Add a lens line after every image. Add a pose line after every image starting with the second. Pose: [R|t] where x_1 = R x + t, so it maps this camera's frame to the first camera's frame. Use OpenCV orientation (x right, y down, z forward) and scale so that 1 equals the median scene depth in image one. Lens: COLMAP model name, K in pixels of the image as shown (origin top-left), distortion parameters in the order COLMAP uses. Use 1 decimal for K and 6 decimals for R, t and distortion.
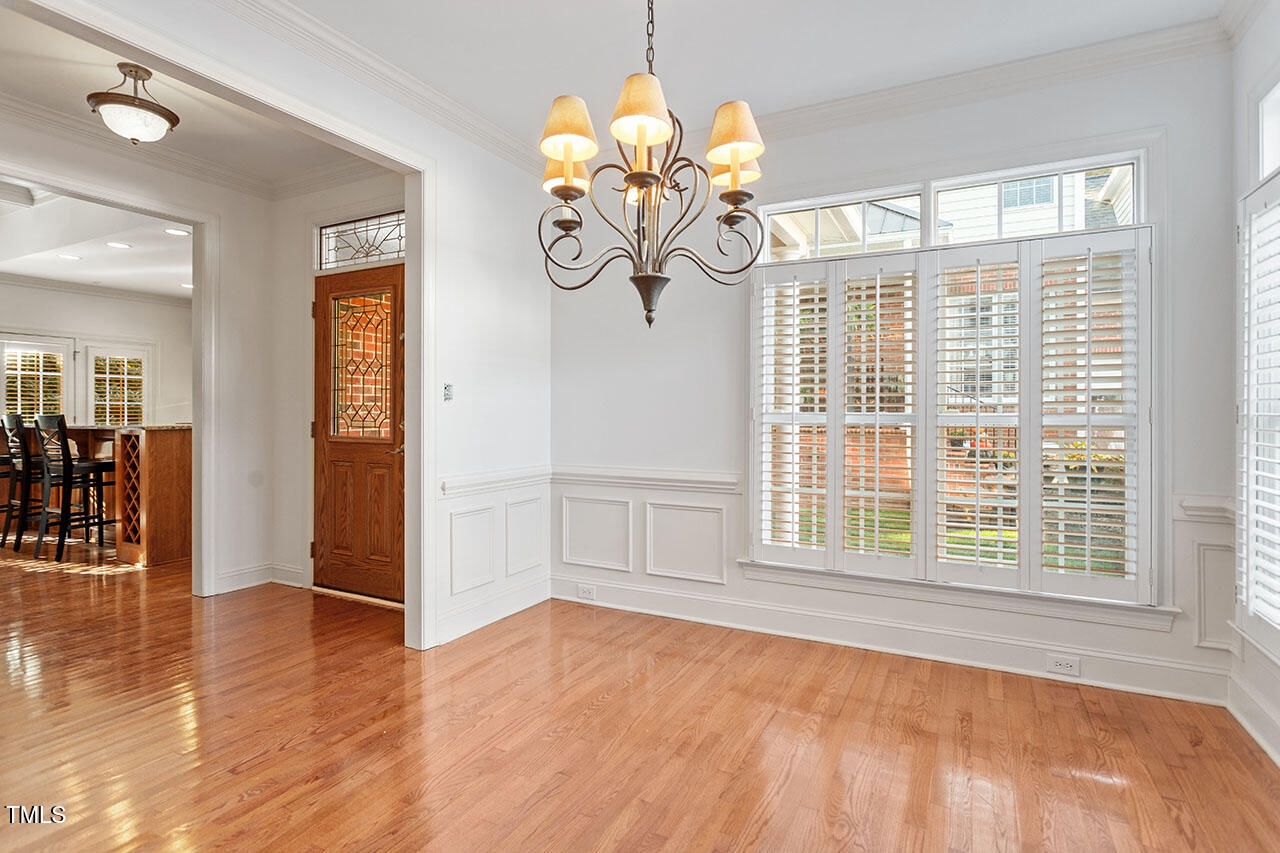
lens RADIAL K [[622.4, 0, 656.4], [0, 622.4, 413.0], [0, 0, 1]] dist [-0.010215, 0.003607]
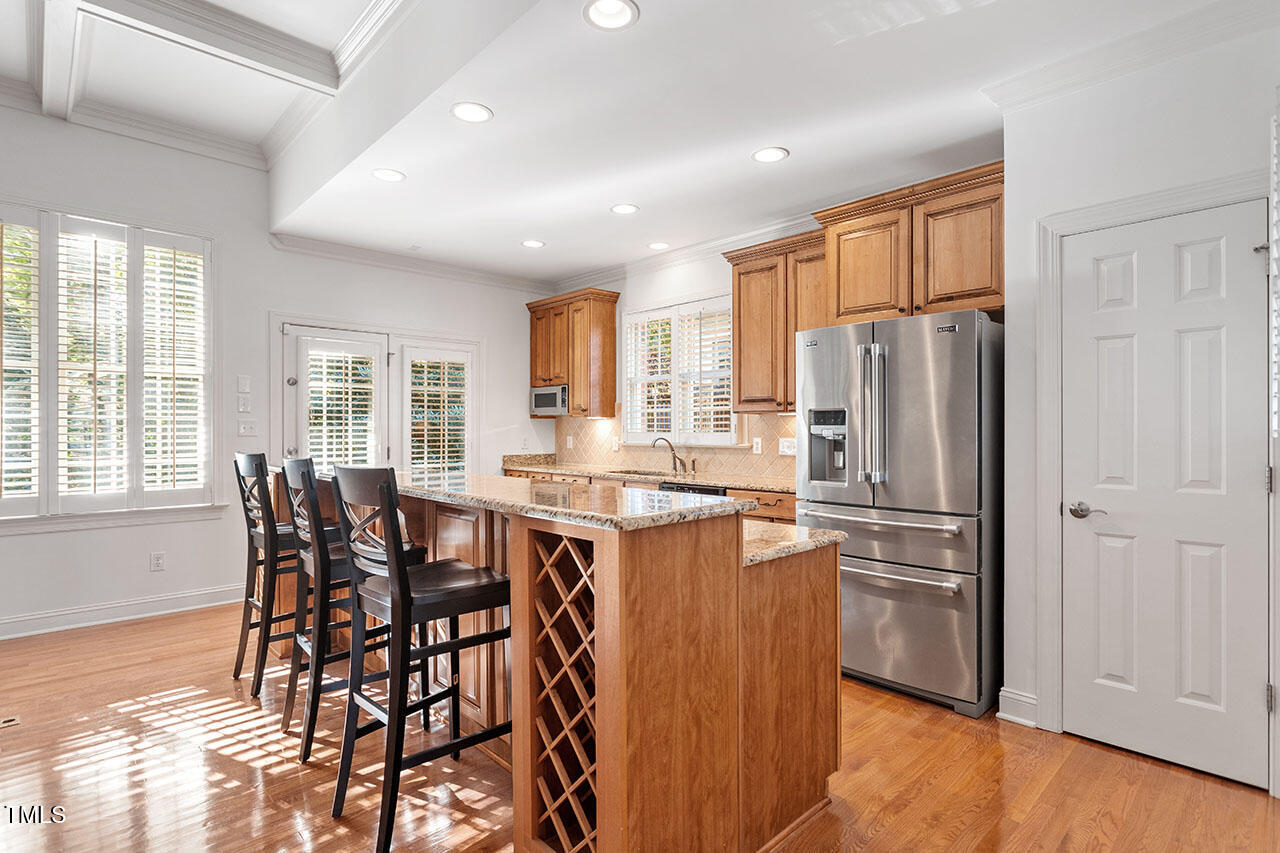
lens RADIAL K [[622.4, 0, 652.0], [0, 622.4, 435.2], [0, 0, 1]] dist [-0.010215, 0.003607]
pose [[0.944718, 0.001758, -0.327878, -0.536173], [-0.000363, 0.999991, 0.004318, -0.014165], [0.327883, -0.003960, 0.944710, 0.543621]]
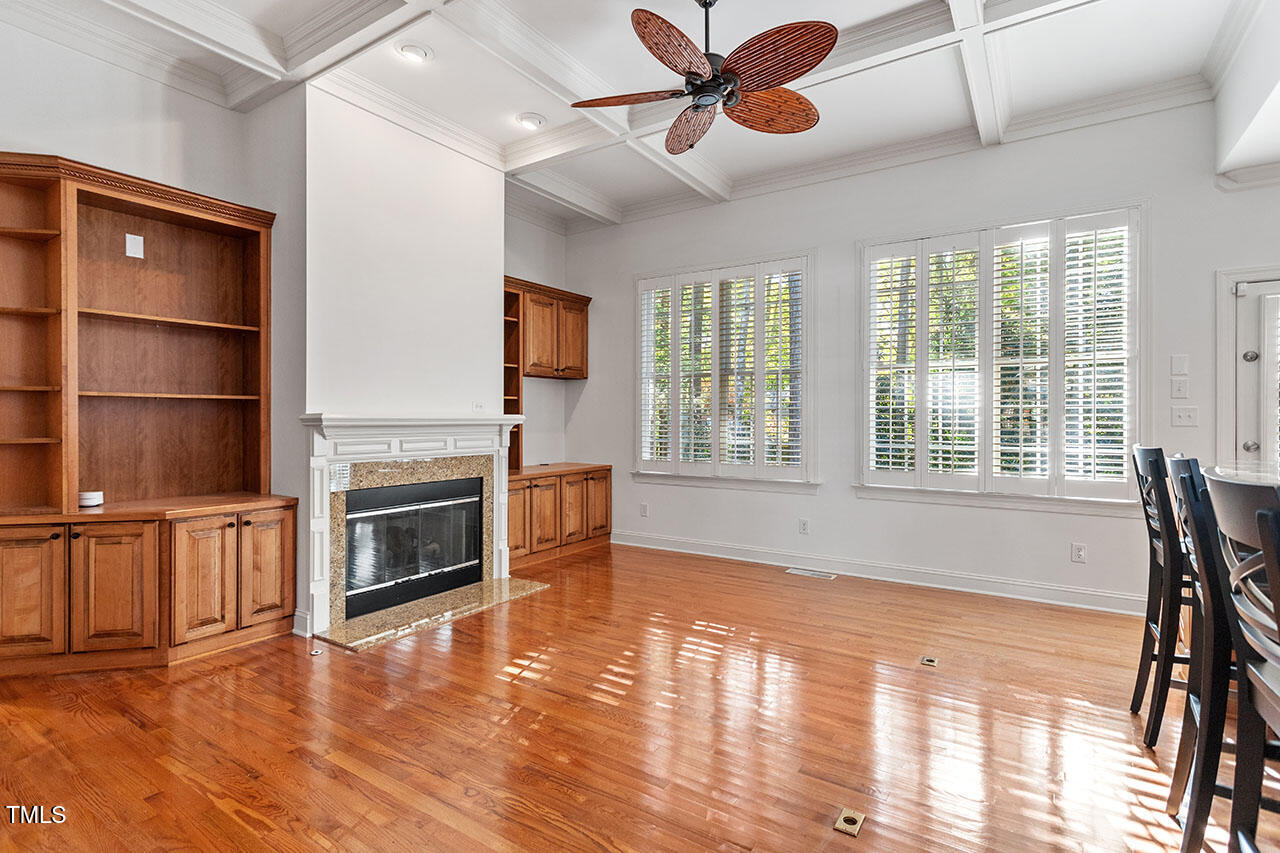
lens RADIAL K [[617.2, 0, 649.5], [0, 617.2, 415.4], [0, 0, 1]] dist [0.003468, 0.000785]
pose [[-0.109108, -0.003860, -0.994022, -0.559409], [-0.006632, 0.999973, -0.003155, -0.015185], [0.994008, 0.006248, -0.109130, 0.623680]]
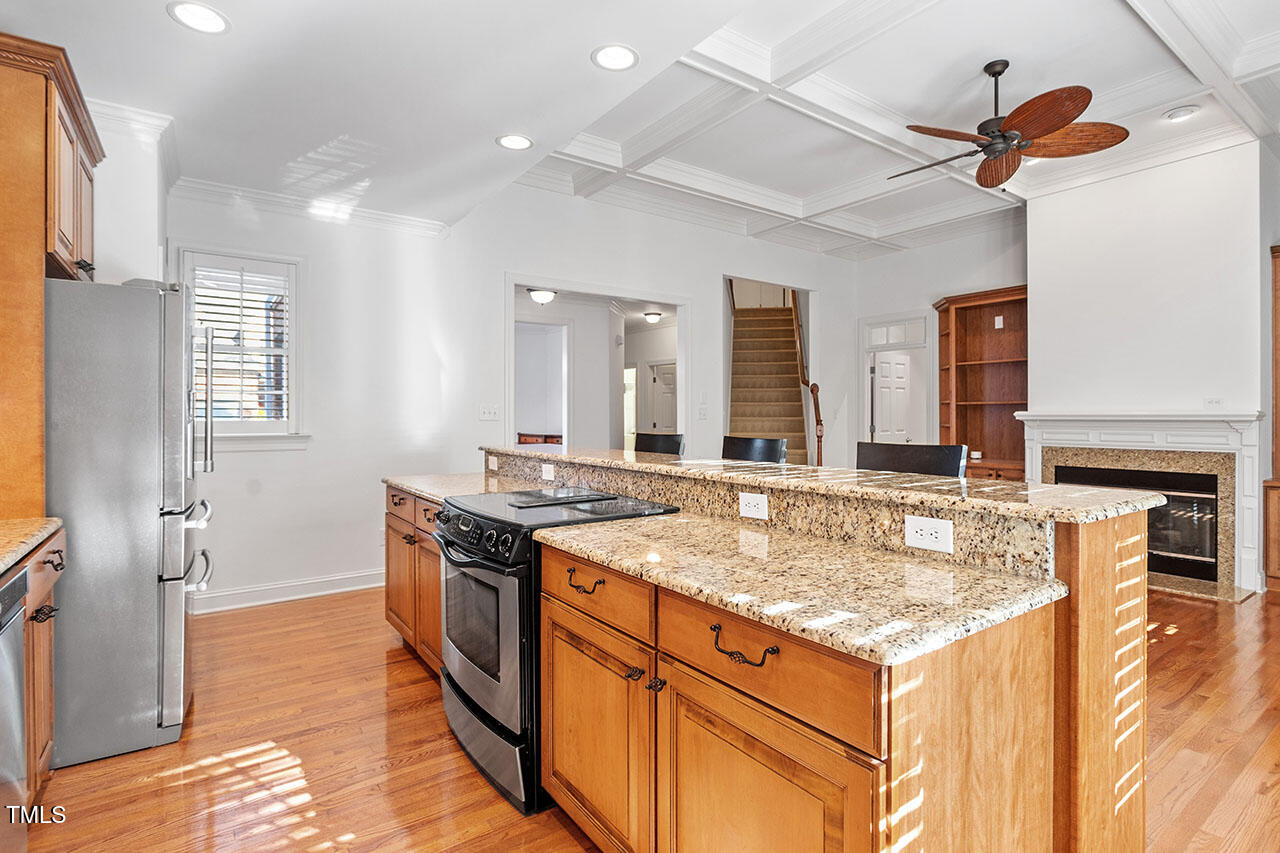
lens RADIAL K [[622.4, 0, 662.8], [0, 622.4, 426.4], [0, 0, 1]] dist [-0.010215, 0.003607]
pose [[-0.894498, -0.006315, 0.447027, -1.017766], [0.004594, 0.999718, 0.023315, -0.018841], [-0.447048, 0.022909, -0.894217, 1.277754]]
